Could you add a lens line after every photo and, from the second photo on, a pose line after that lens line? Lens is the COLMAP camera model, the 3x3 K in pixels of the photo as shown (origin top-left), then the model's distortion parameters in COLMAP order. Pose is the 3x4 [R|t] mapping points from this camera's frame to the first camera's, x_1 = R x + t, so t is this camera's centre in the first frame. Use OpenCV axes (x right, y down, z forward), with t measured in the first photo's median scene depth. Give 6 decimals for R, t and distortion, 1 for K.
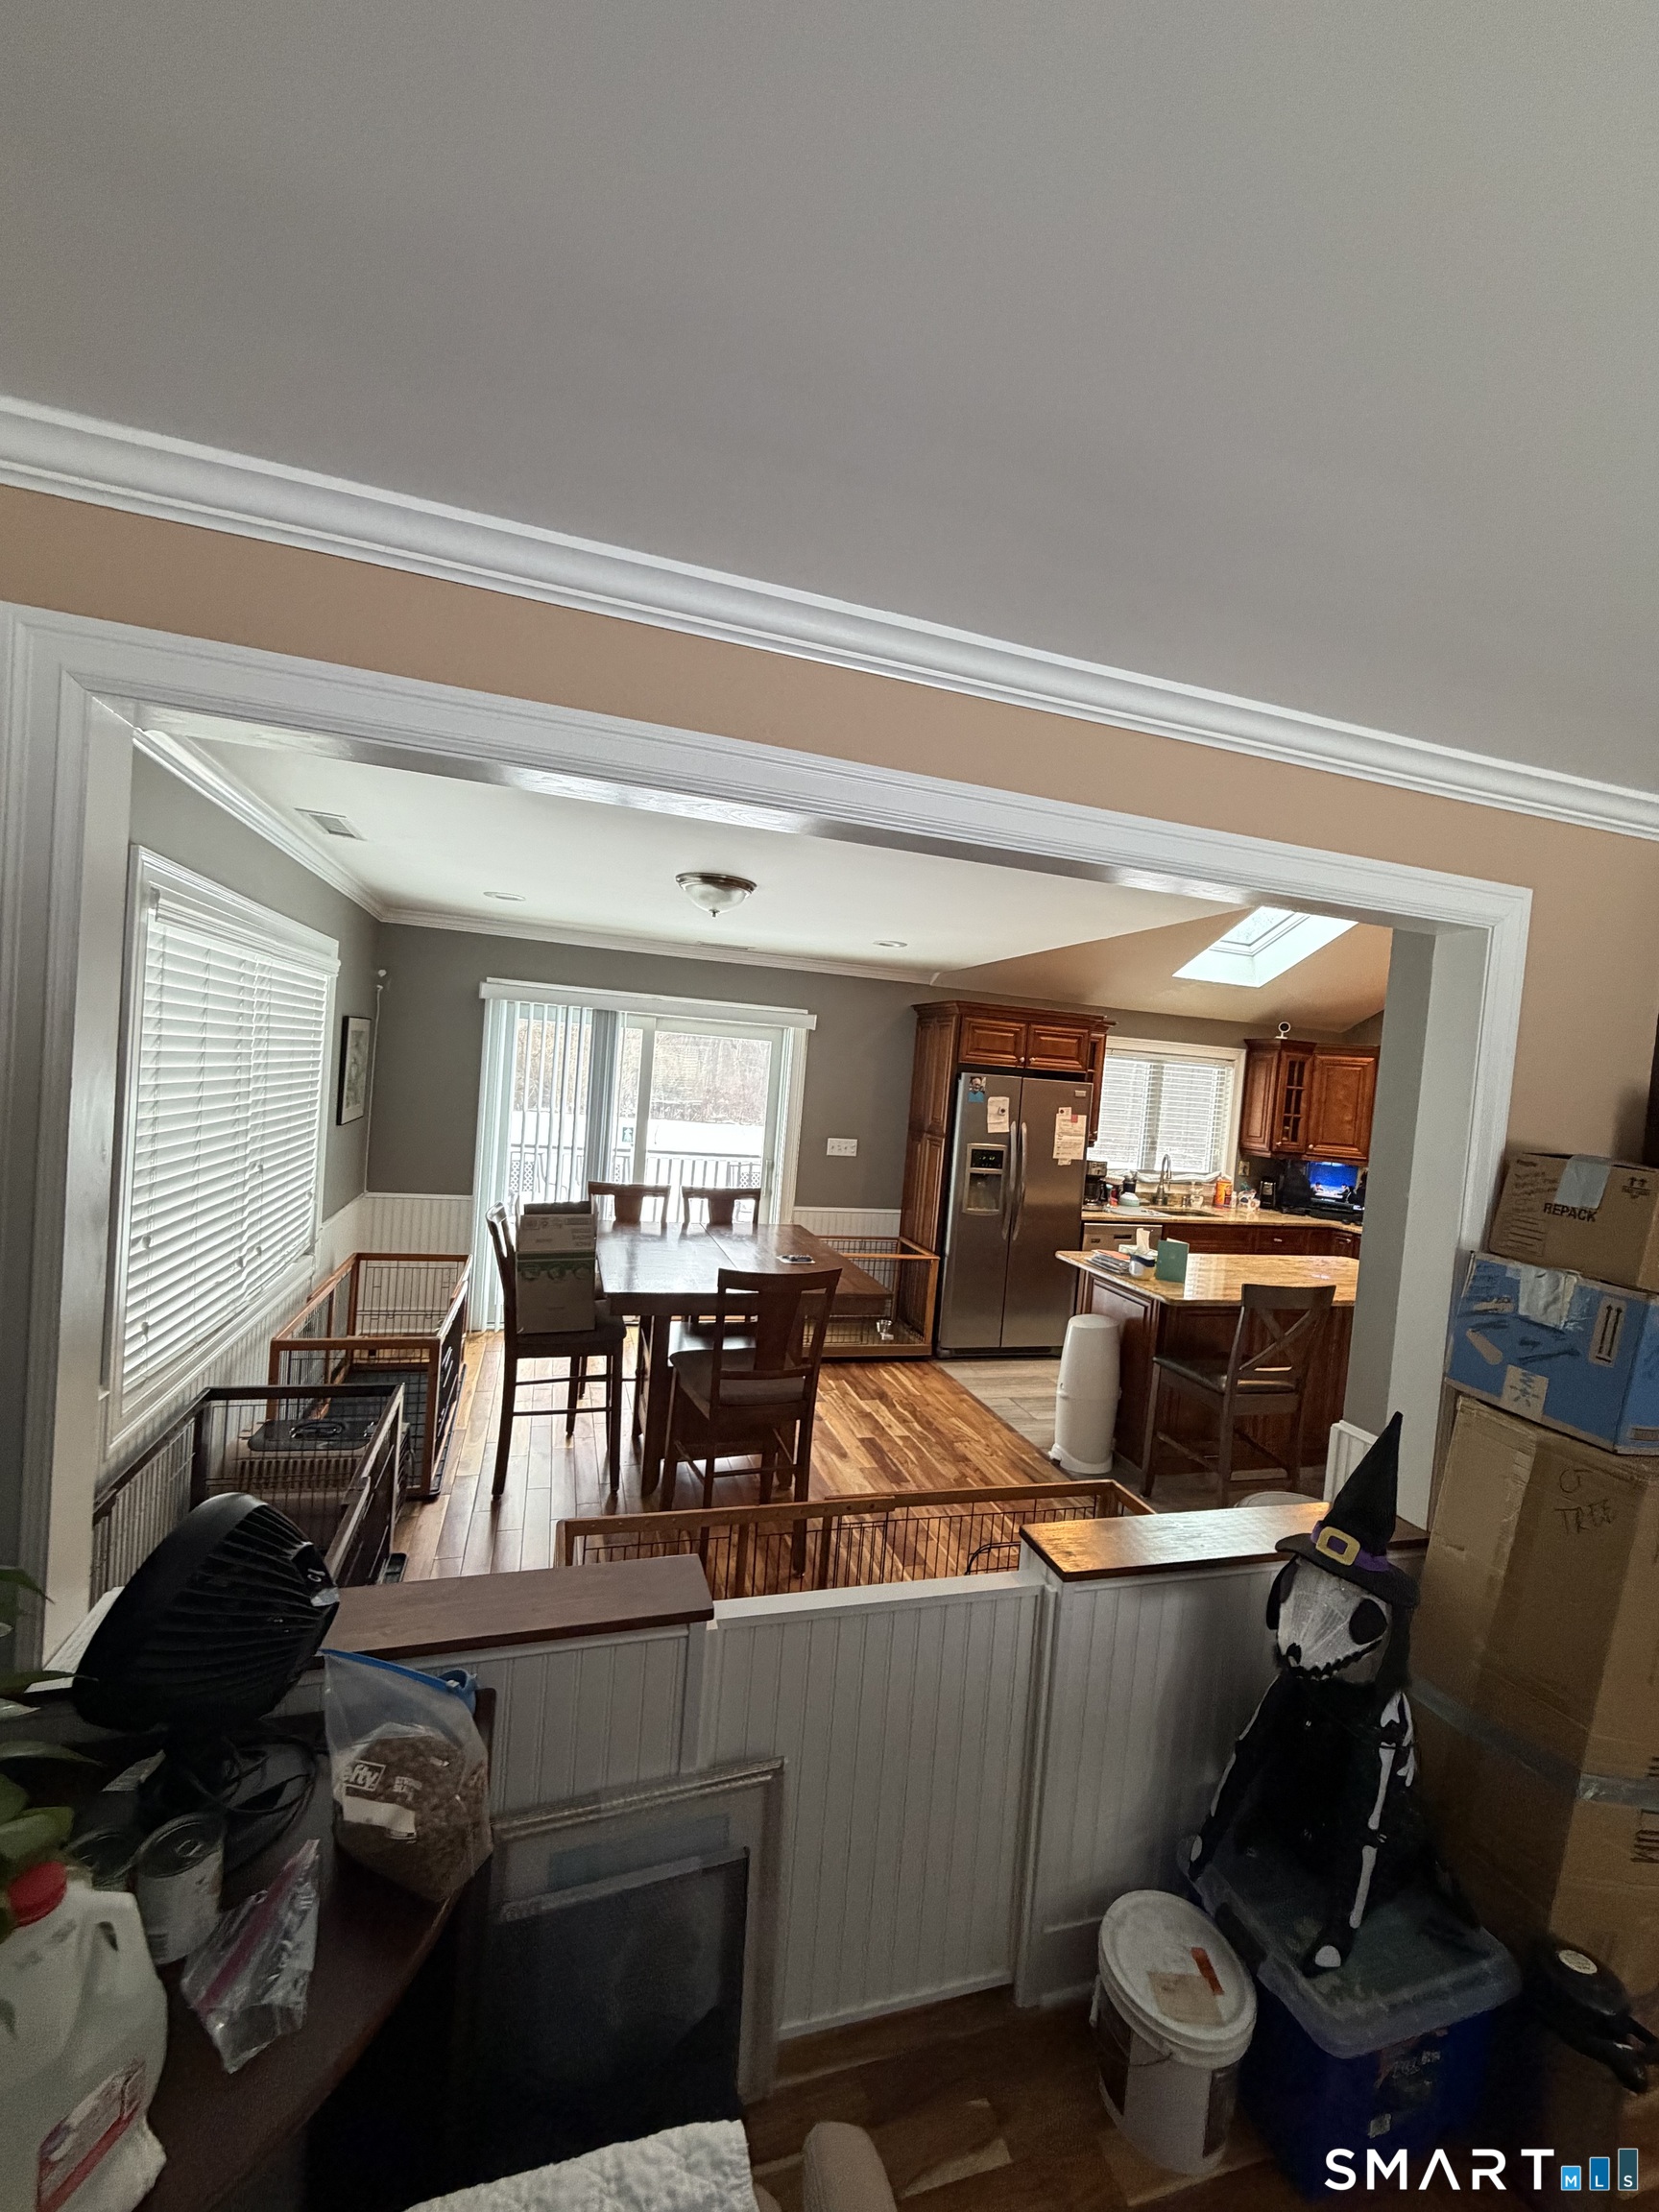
lens RADIAL K [[876.7, 0, 835.9], [0, 876.7, 1103.2], [0, 0, 1]] dist [-0.001758, 0.000697]
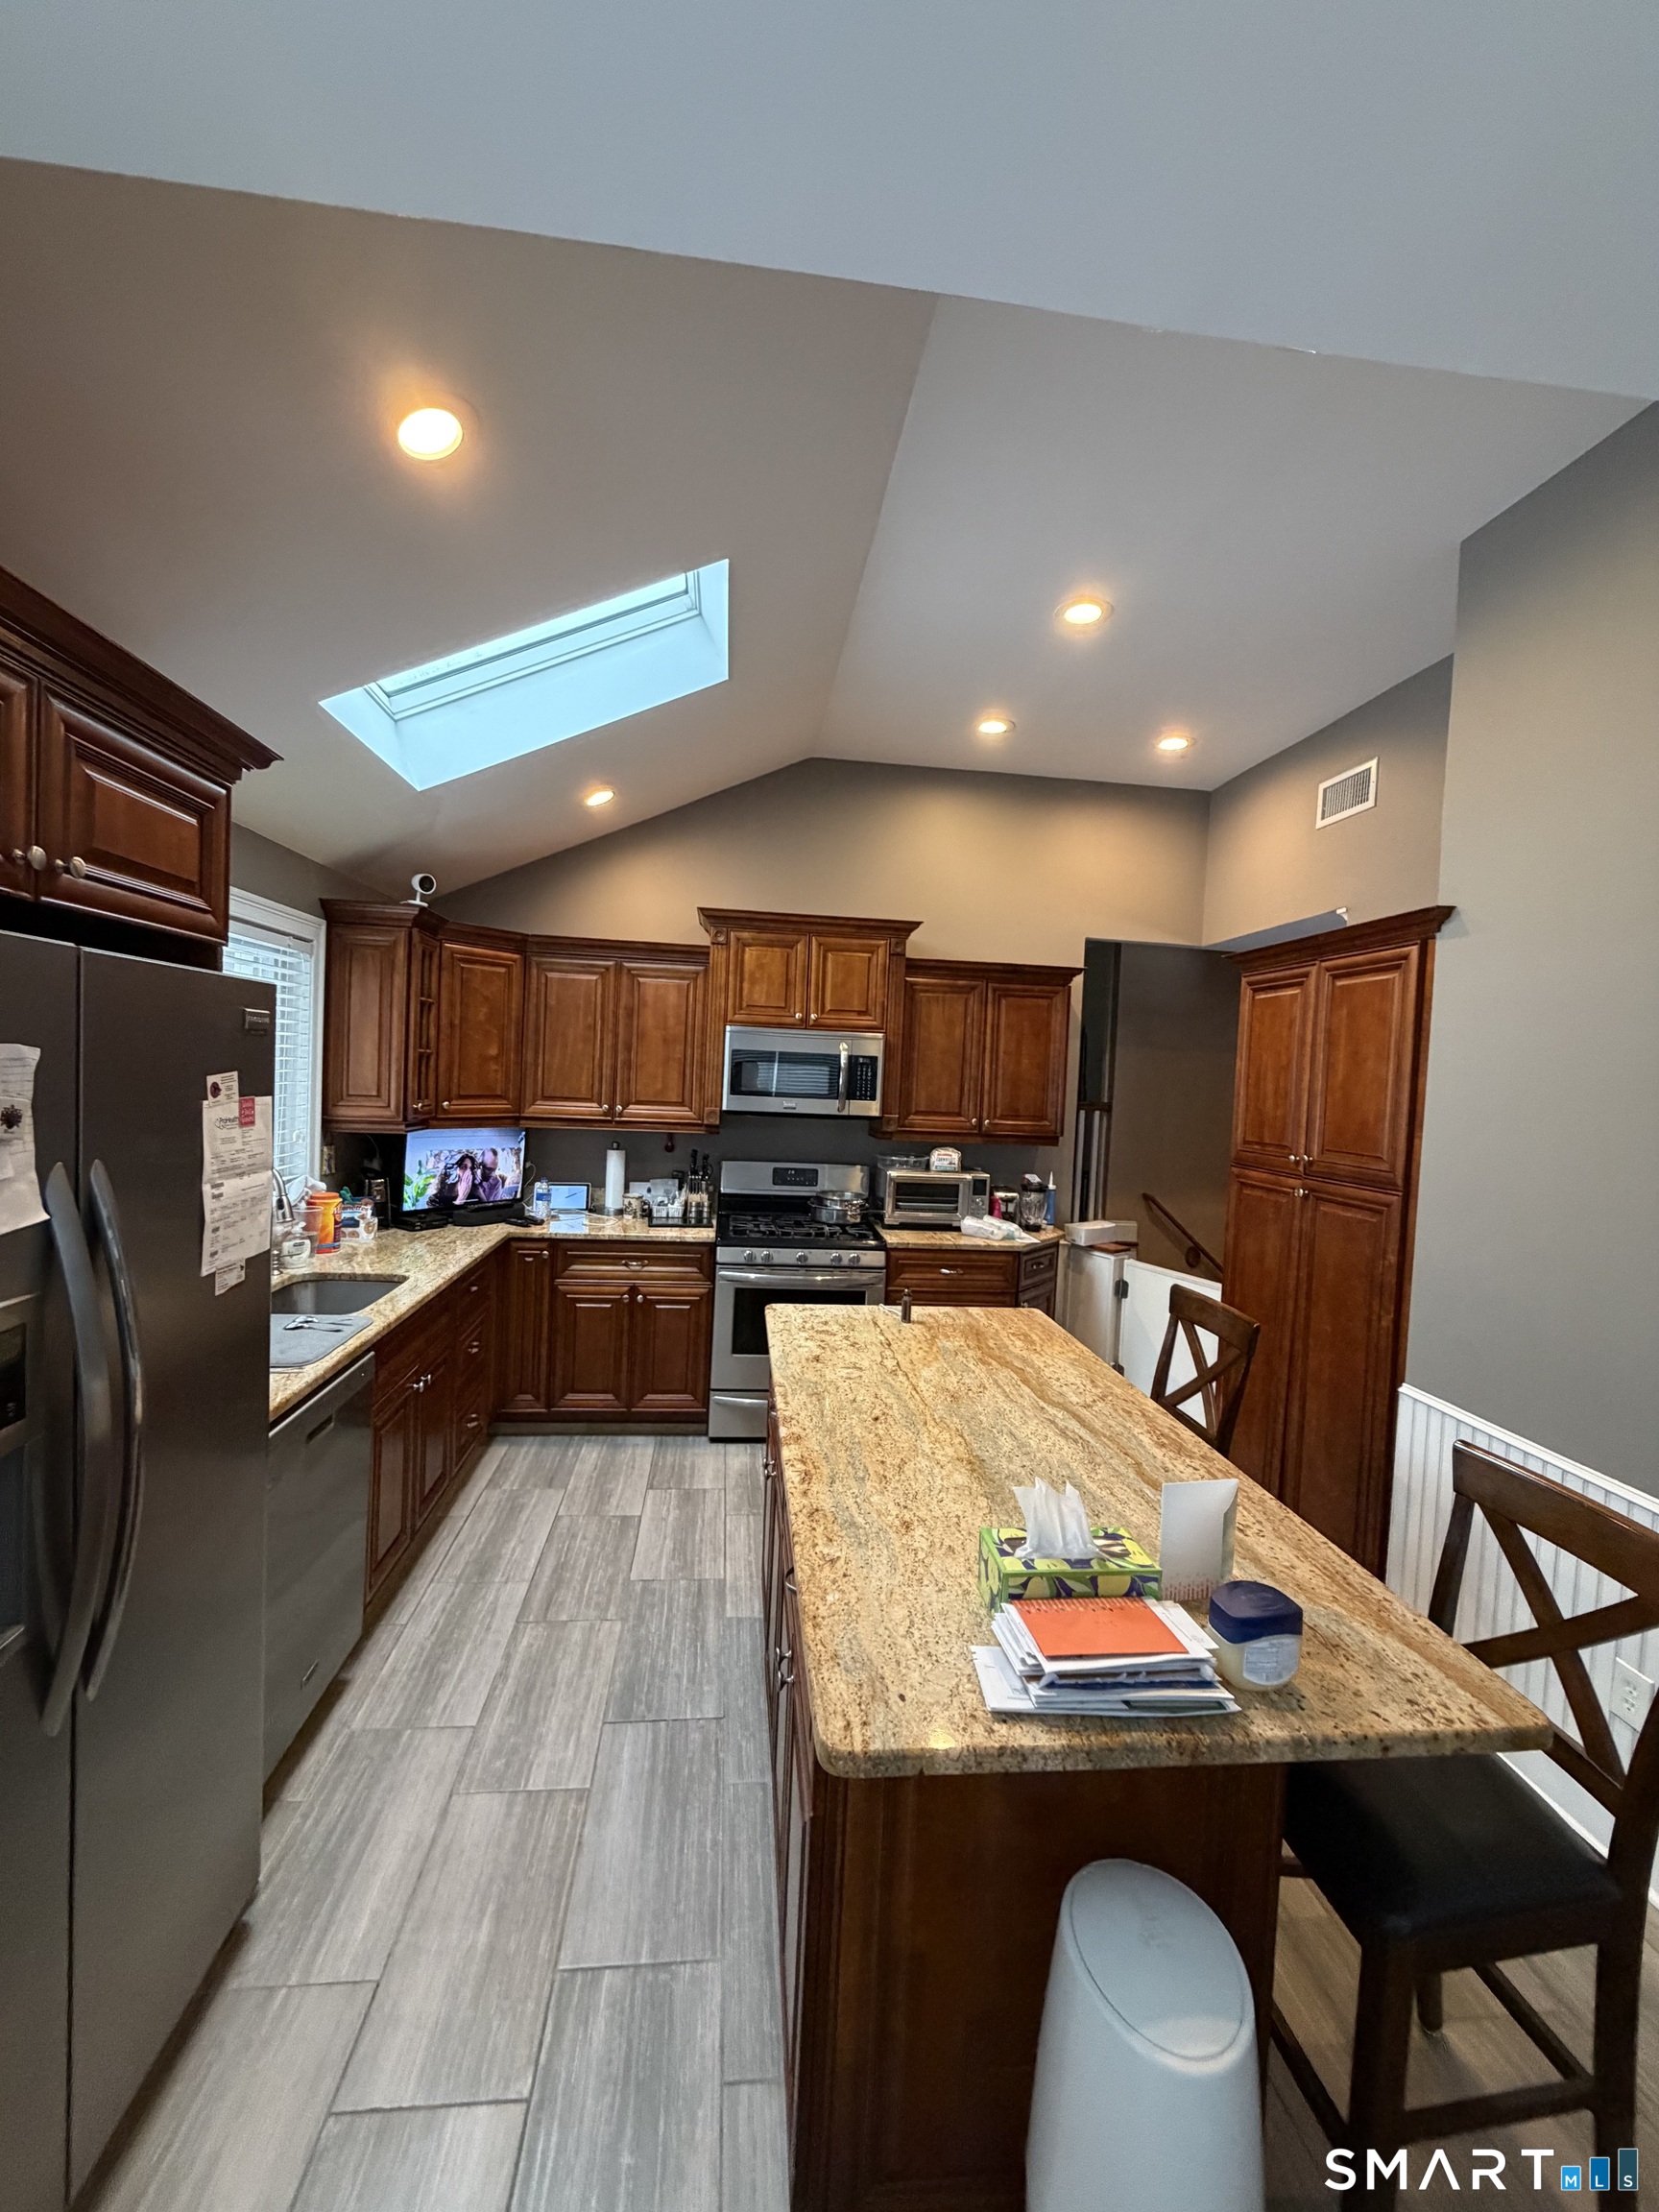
lens RADIAL K [[876.7, 0, 827.9], [0, 876.7, 1106.8], [0, 0, 1]] dist [-0.001758, 0.000697]
pose [[0.192001, -0.108484, 0.975380, 0.040636], [0.002347, 0.993920, 0.110084, -0.013552], [-0.981392, -0.018847, 0.191088, 0.769441]]
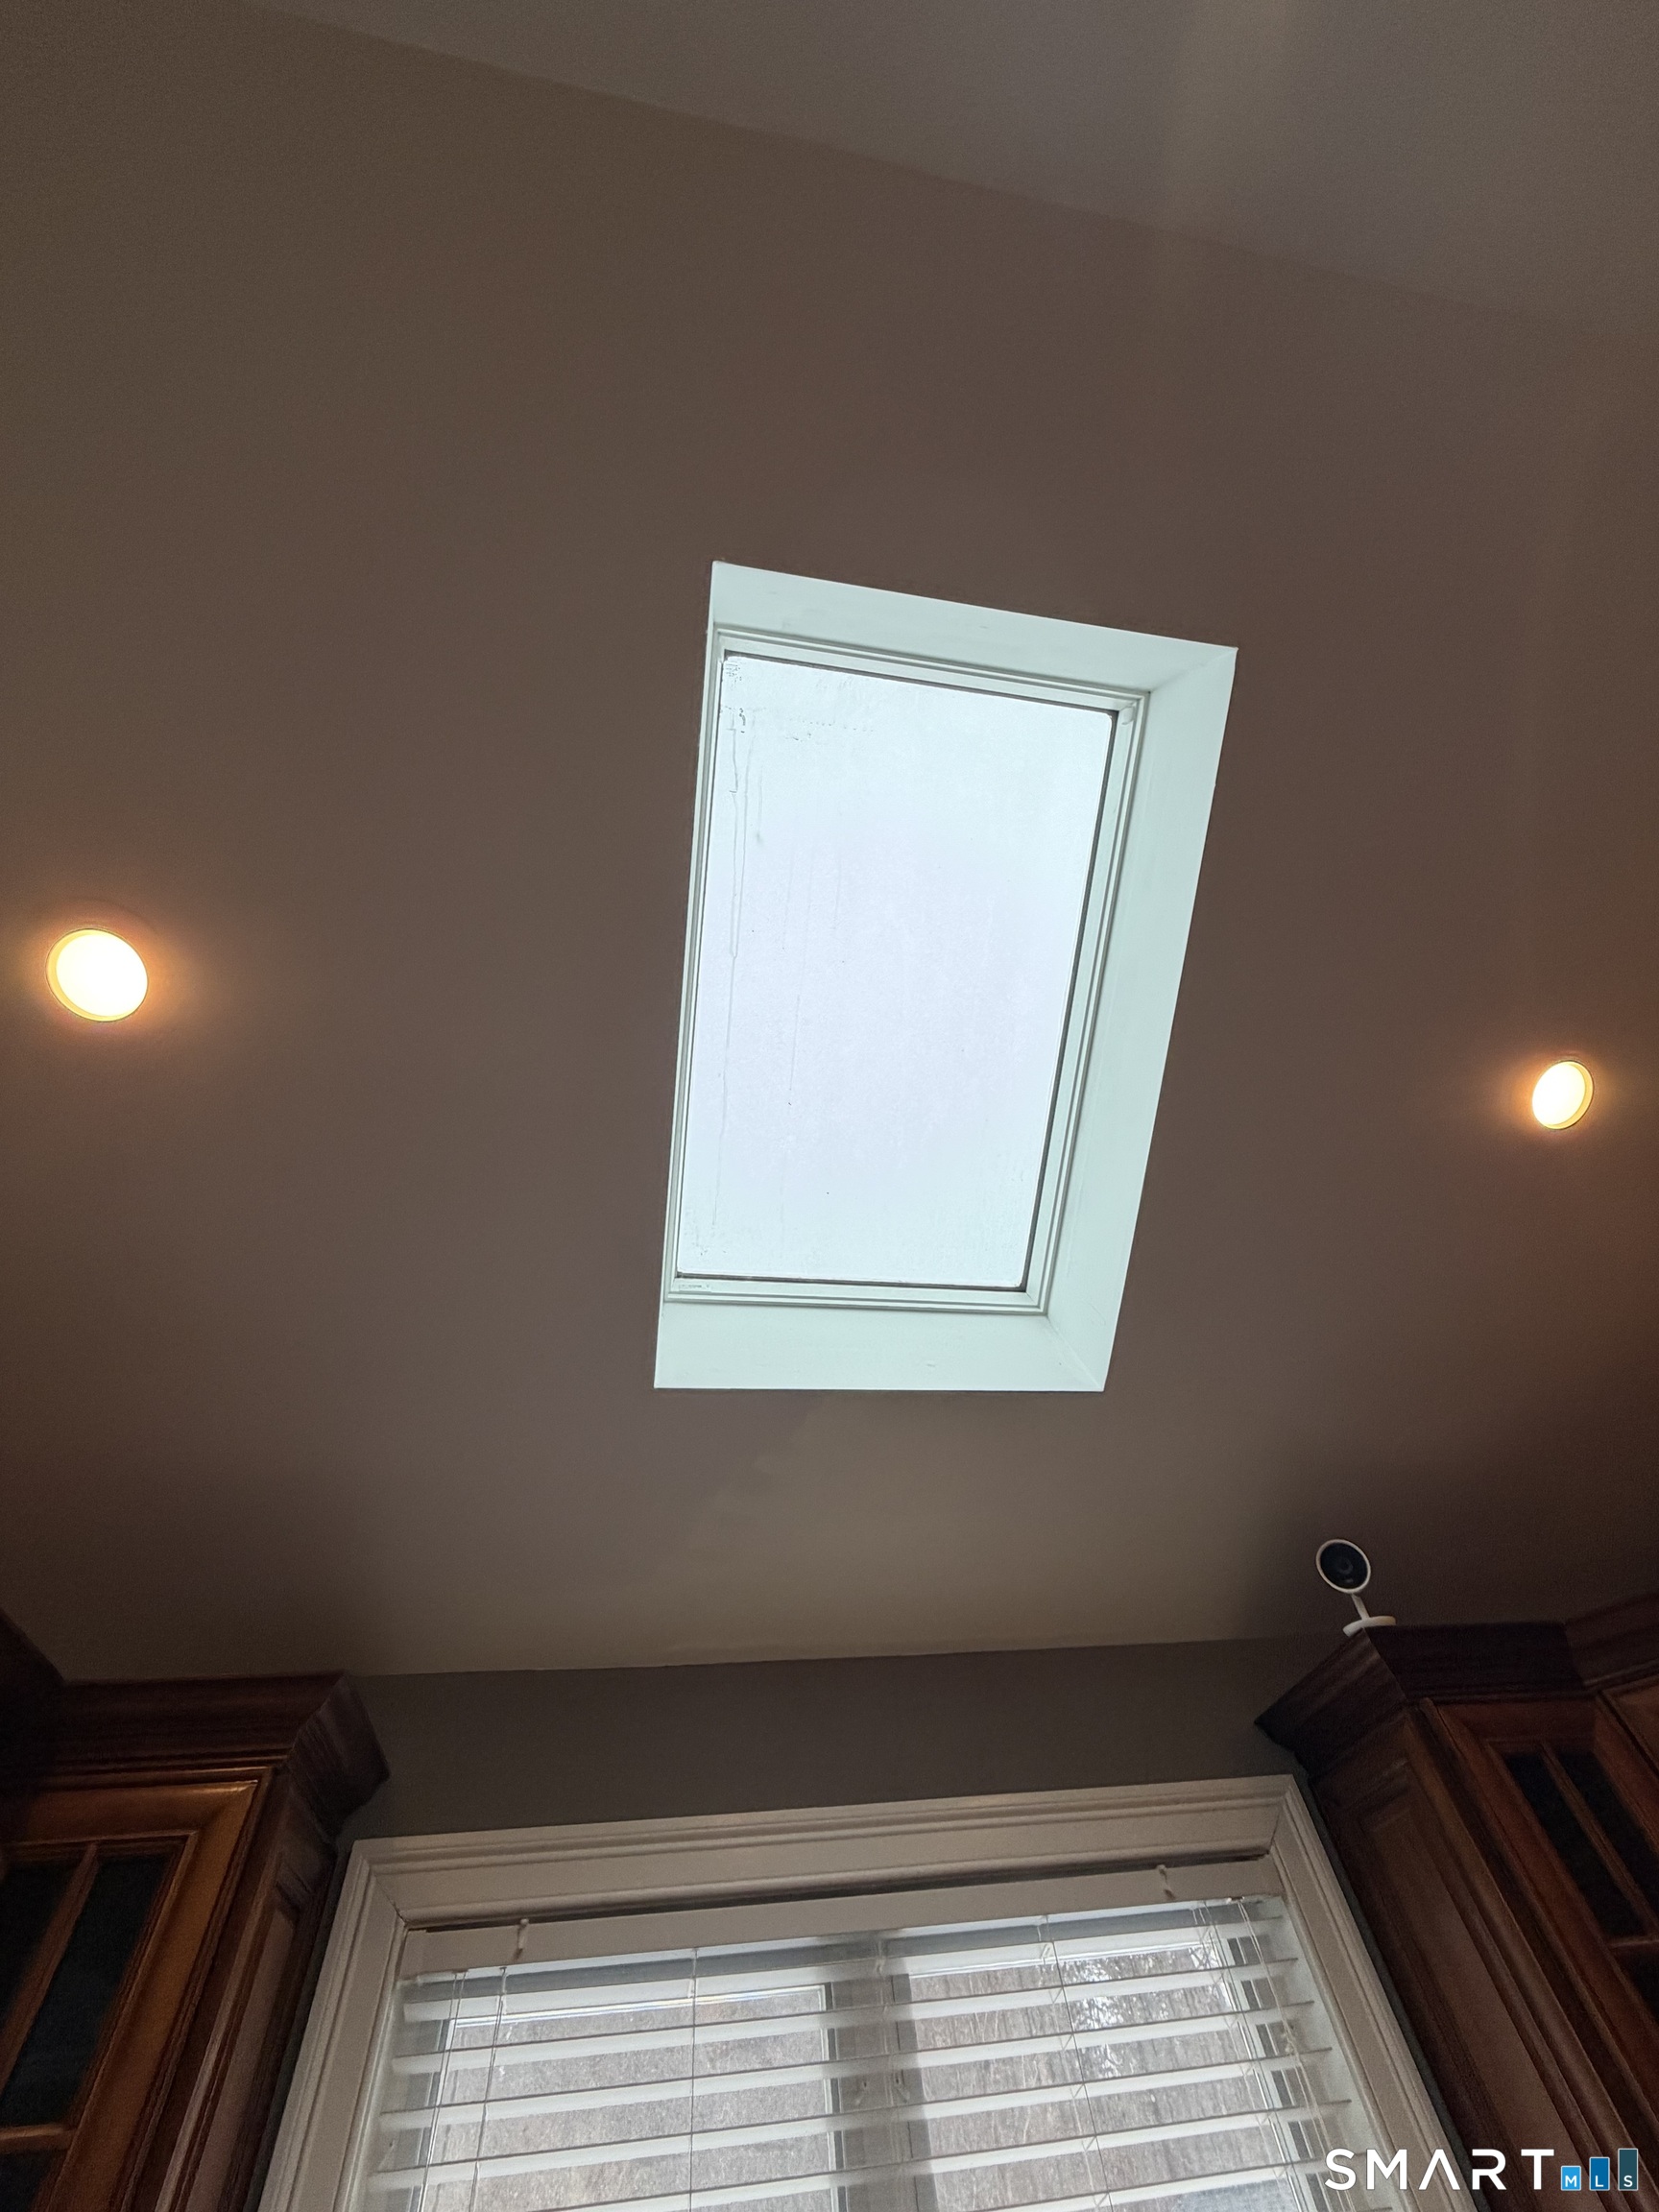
lens RADIAL K [[876.7, 0, 825.6], [0, 876.7, 1101.4], [0, 0, 1]] dist [-0.001758, 0.000697]
pose [[0.974559, -0.220205, 0.041755, 0.471031], [0.160688, 0.556598, -0.815094, 0.002989], [0.156248, 0.801067, 0.577822, 0.891673]]
